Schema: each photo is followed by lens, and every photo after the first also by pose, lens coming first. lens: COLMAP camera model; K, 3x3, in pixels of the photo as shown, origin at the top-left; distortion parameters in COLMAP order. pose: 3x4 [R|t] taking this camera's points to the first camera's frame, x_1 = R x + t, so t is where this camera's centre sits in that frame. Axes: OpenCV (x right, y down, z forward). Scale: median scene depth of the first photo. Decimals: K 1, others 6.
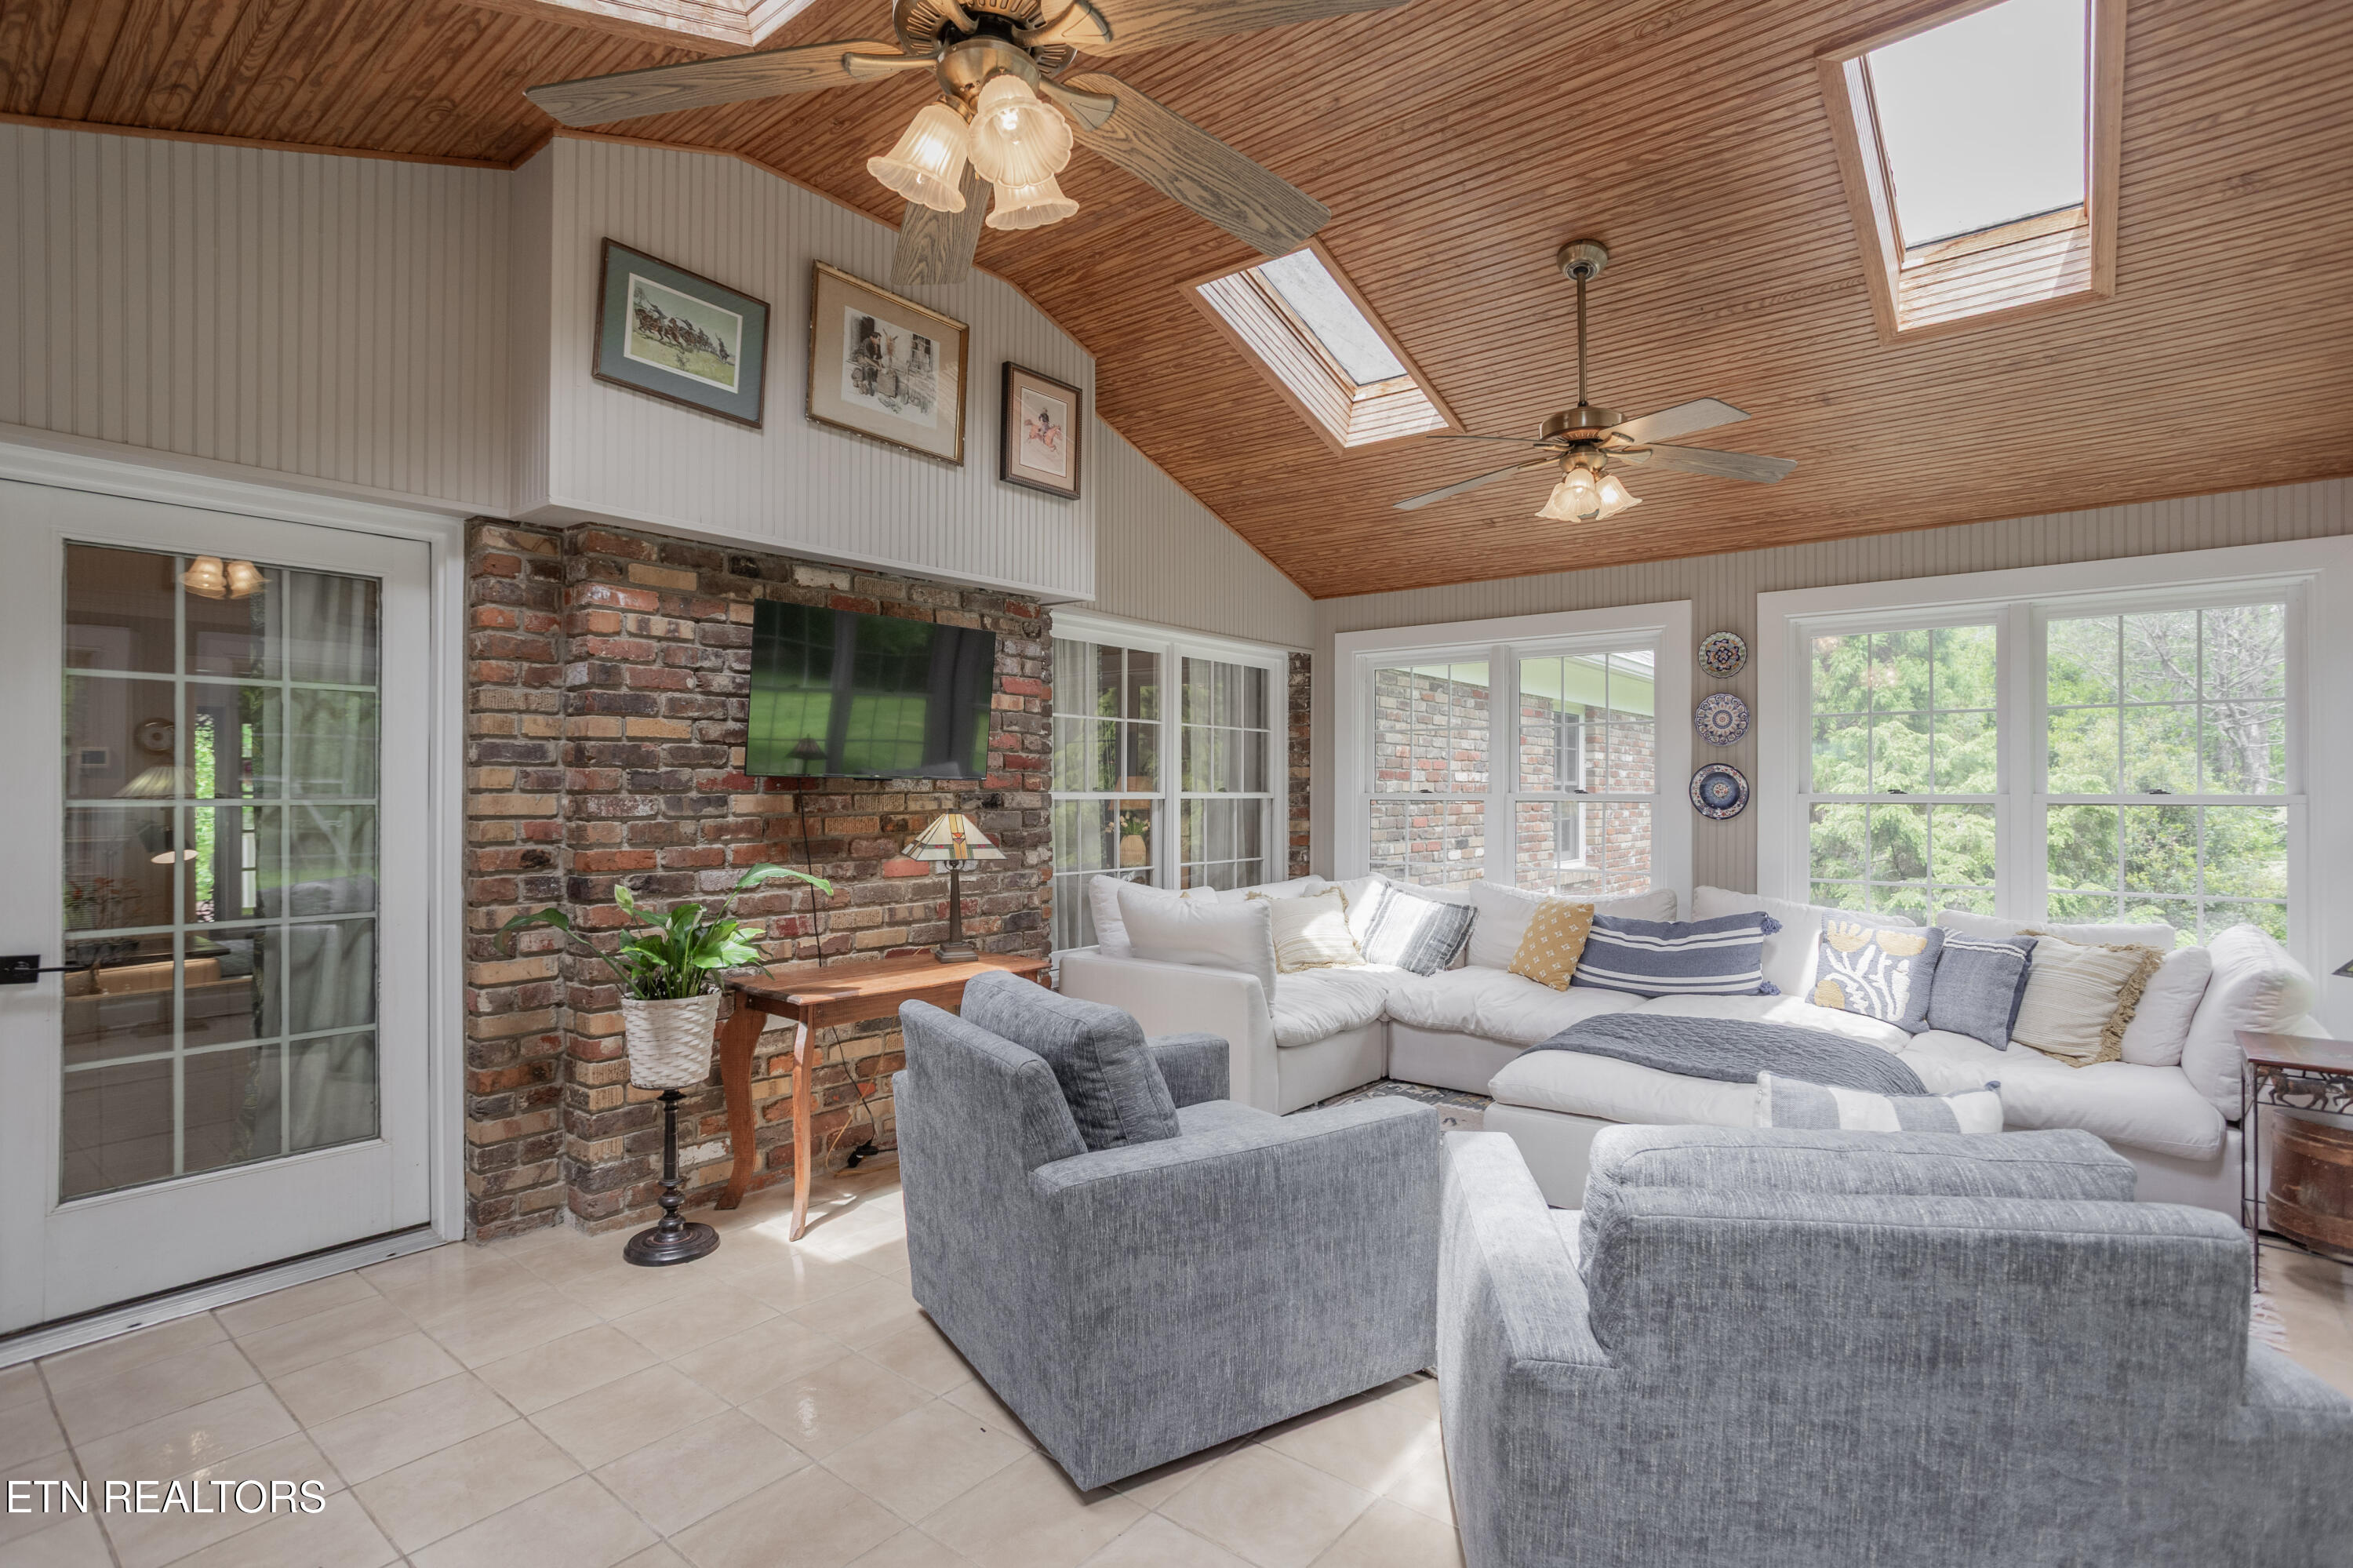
lens RADIAL K [[1151.9, 0, 1182.8], [0, 1151.9, 804.3], [0, 0, 1]] dist [-0.030654, 0.009683]
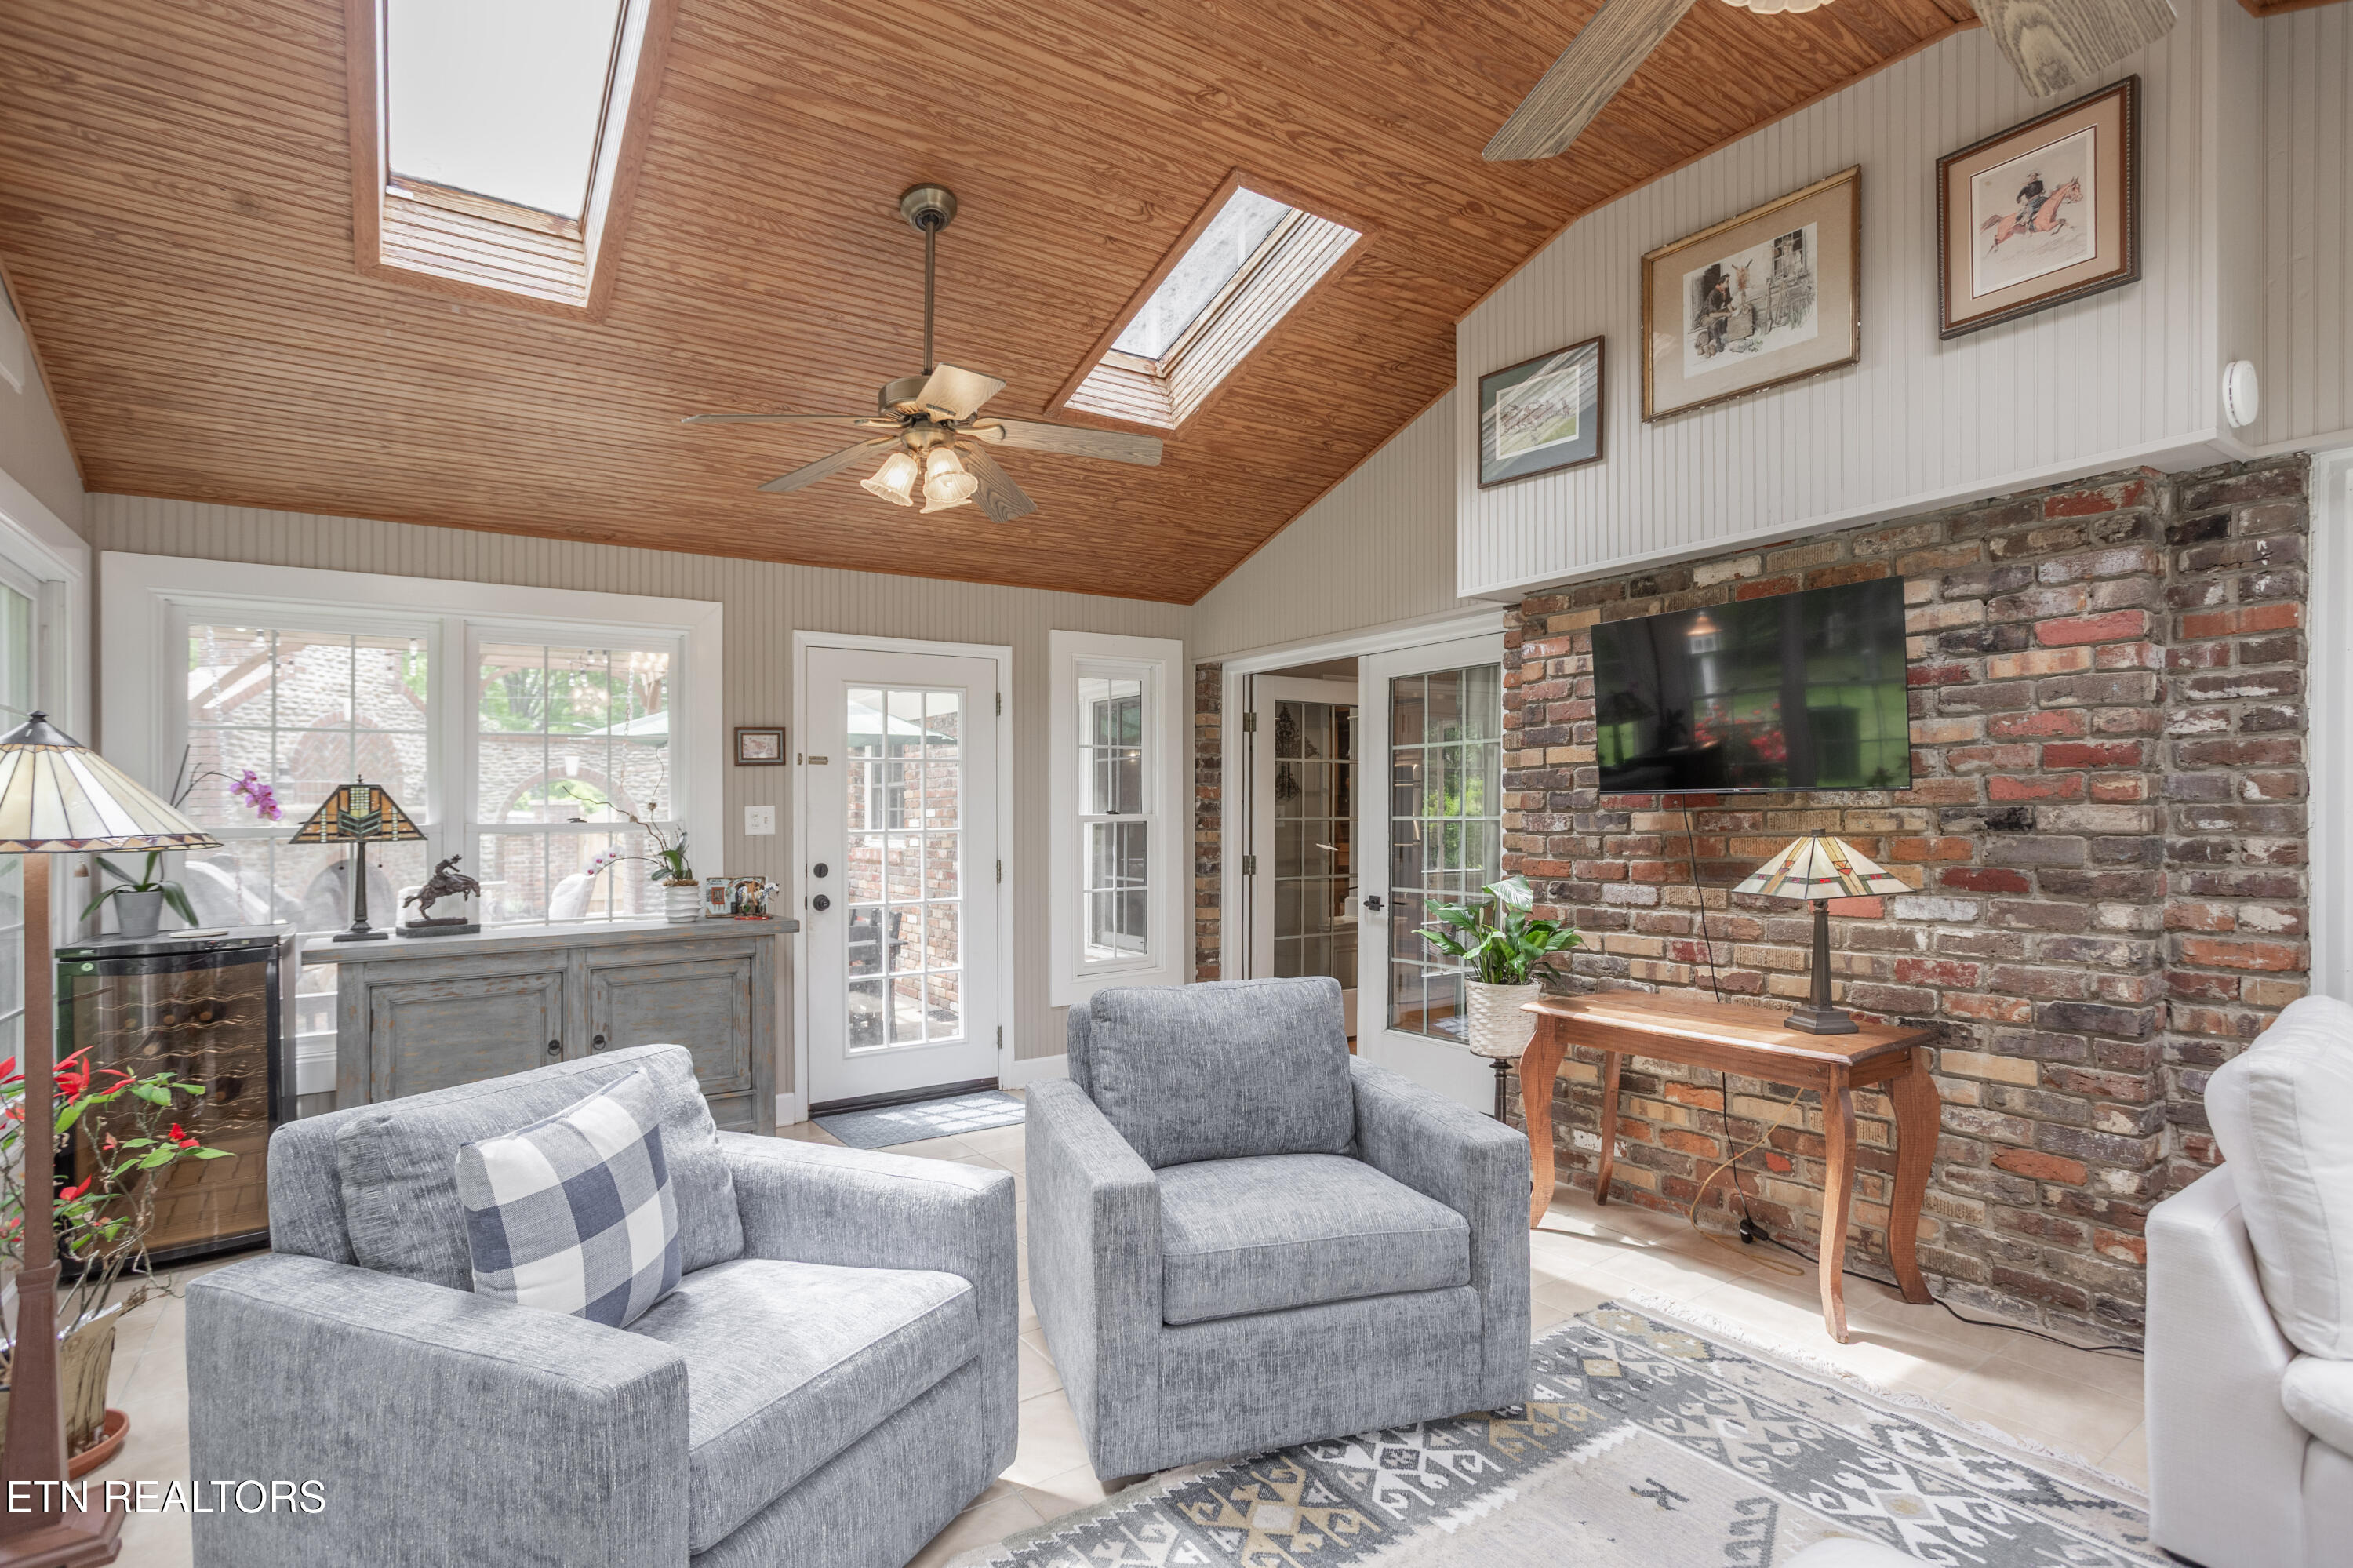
lens RADIAL K [[1151.9, 0, 1185.5], [0, 1151.9, 824.2], [0, 0, 1]] dist [-0.030654, 0.009683]
pose [[-0.271665, 0.004095, -0.962383, 0.660215], [-0.005494, 0.999968, 0.005806, -0.001488], [0.962376, 0.006865, -0.271634, 0.832656]]
